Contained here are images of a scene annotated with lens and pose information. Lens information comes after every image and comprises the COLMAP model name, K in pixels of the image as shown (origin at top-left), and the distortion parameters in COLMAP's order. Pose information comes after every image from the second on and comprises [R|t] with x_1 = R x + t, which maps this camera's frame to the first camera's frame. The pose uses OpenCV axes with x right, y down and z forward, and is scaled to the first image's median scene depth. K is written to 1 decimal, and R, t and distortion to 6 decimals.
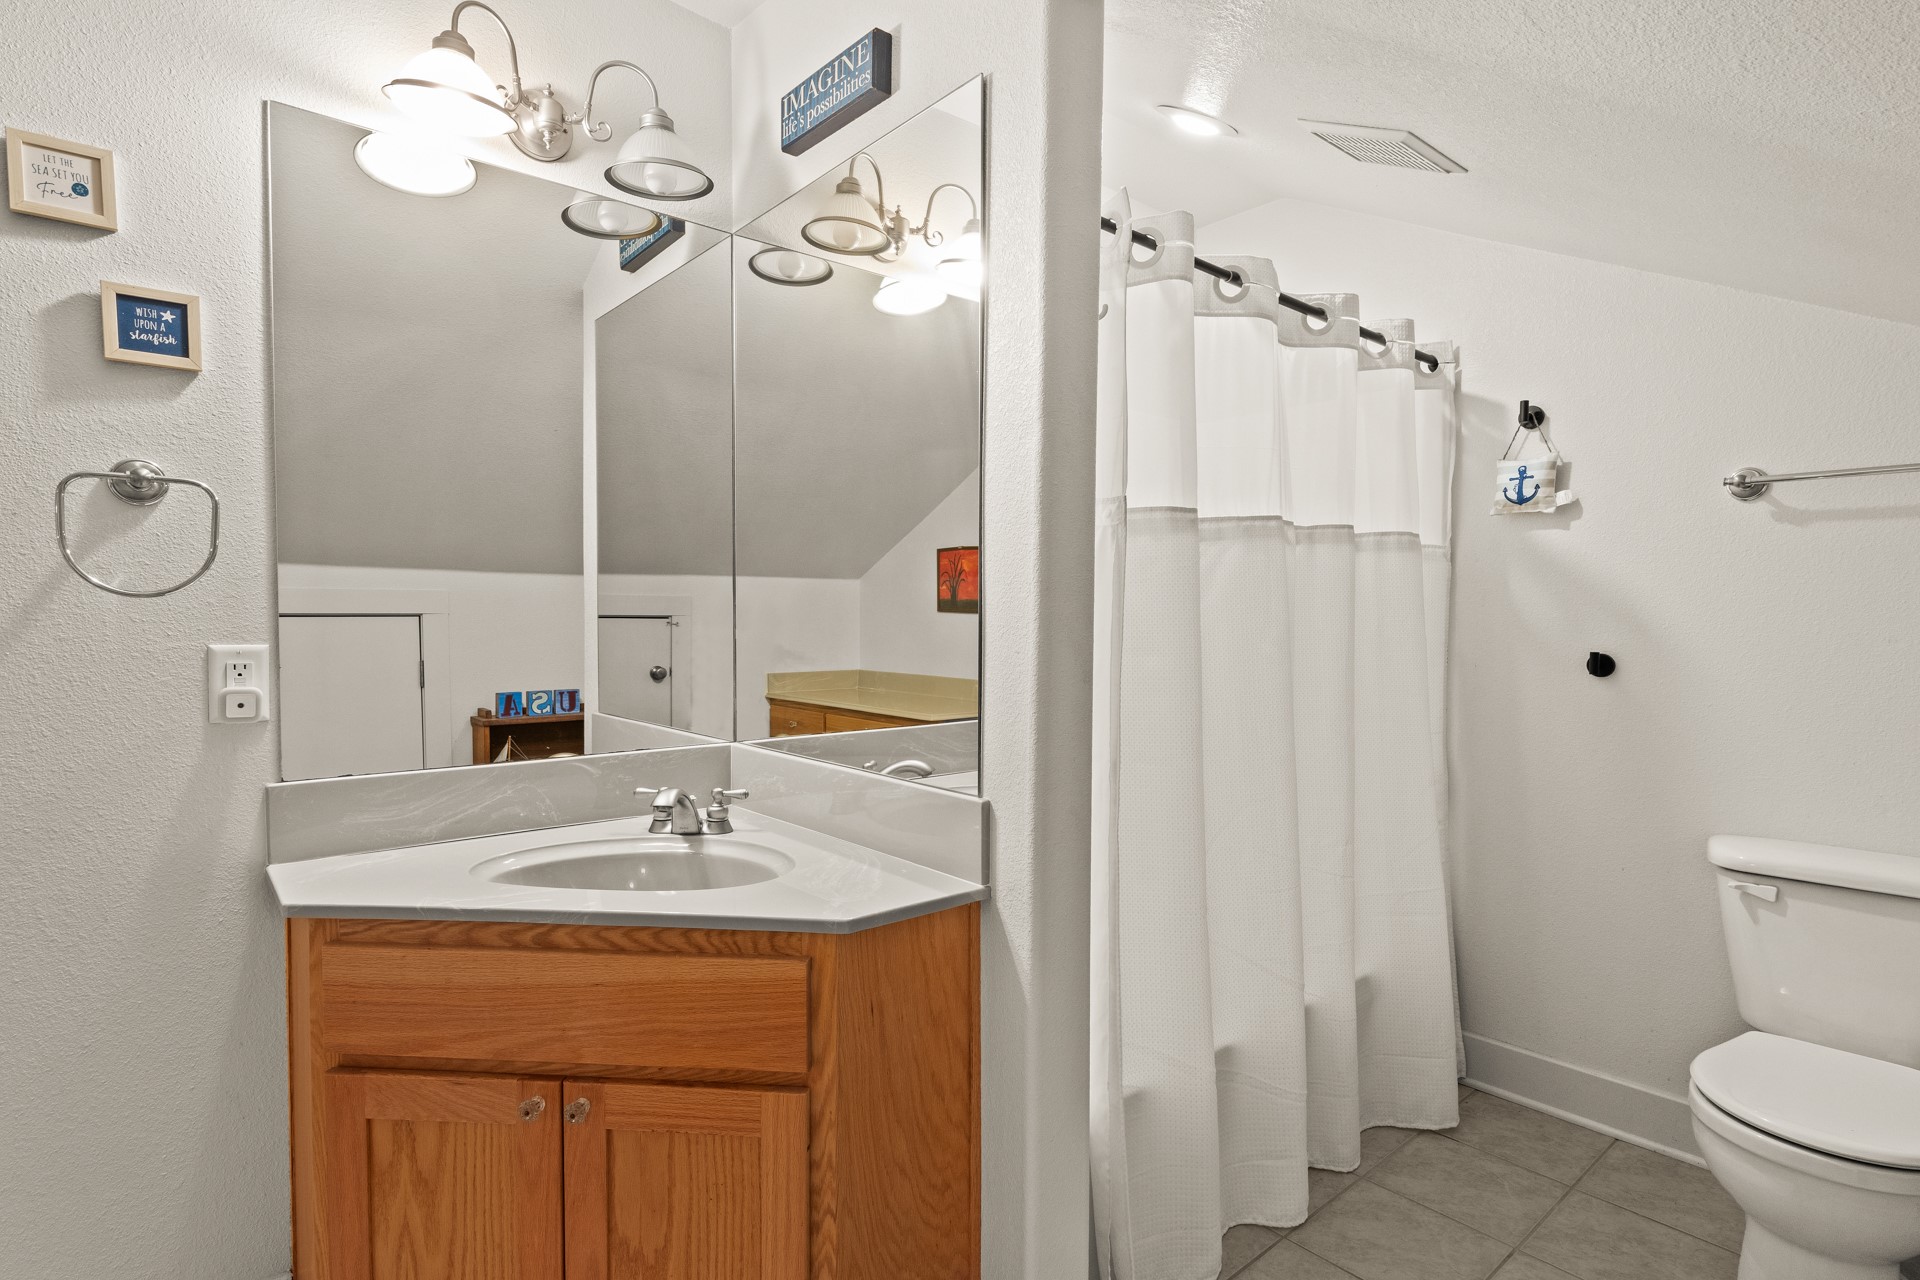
lens RADIAL K [[968.8, 0, 960.3], [0, 968.8, 645.1], [0, 0, 1]] dist [-0.007292, -0.000564]
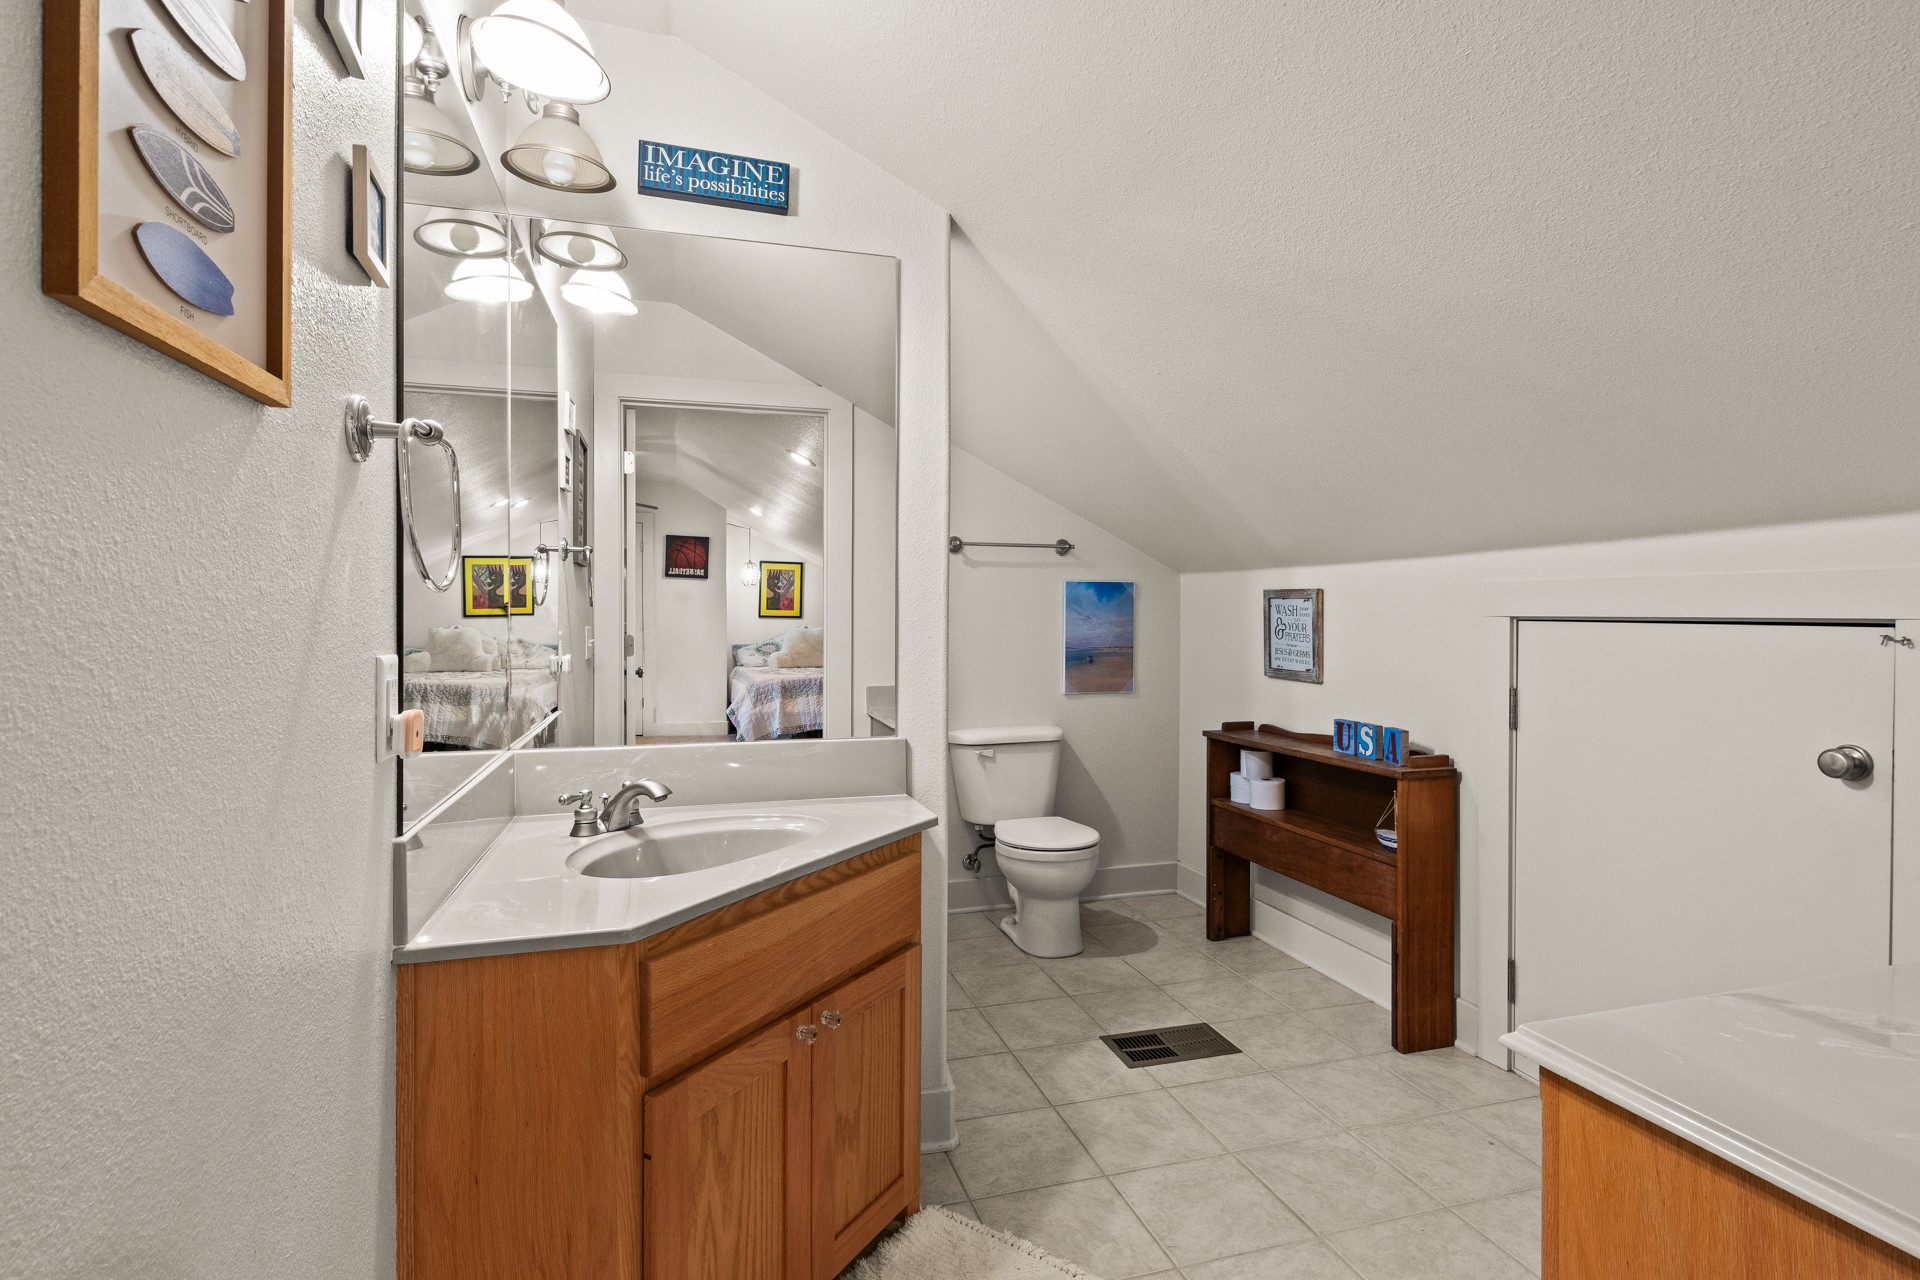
lens RADIAL K [[968.8, 0, 966.4], [0, 968.8, 624.6], [0, 0, 1]] dist [-0.007292, -0.000564]
pose [[0.401021, -0.011608, 0.915995, -1.137938], [0.030980, 0.999520, -0.000897, -0.009181], [-0.915545, 0.028737, 0.401188, 0.264186]]
